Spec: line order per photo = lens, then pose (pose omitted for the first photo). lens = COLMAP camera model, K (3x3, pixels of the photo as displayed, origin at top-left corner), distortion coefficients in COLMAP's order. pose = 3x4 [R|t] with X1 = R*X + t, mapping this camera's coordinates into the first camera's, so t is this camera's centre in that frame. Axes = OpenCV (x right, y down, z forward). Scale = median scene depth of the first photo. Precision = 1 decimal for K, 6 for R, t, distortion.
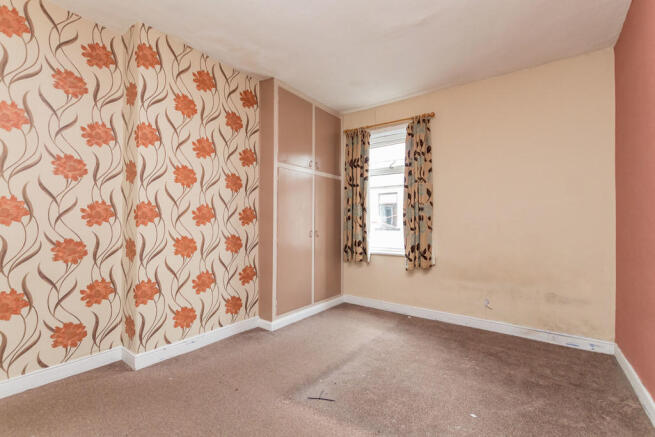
lens RADIAL K [[299.4, 0, 330.5], [0, 299.4, 219.1], [0, 0, 1]] dist [0.000372, 0.000058]
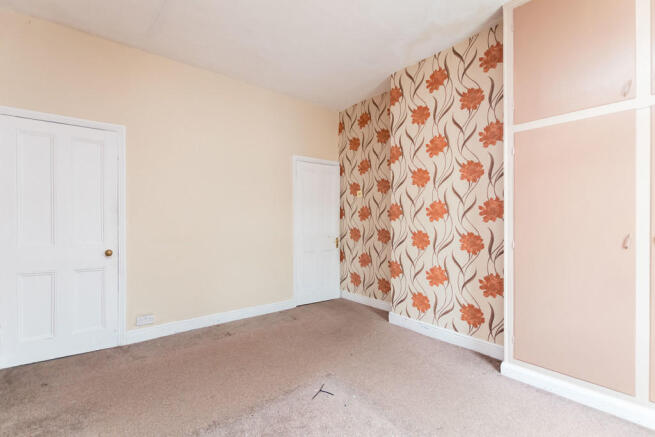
lens RADIAL K [[299.4, 0, 330.5], [0, 299.4, 219.1], [0, 0, 1]] dist [0.000372, 0.000058]
pose [[-0.260739, -0.002857, -0.965405, 0.657243], [0.013086, 0.999893, -0.006493, 0.015469], [0.965321, -0.014326, -0.260674, 0.910200]]
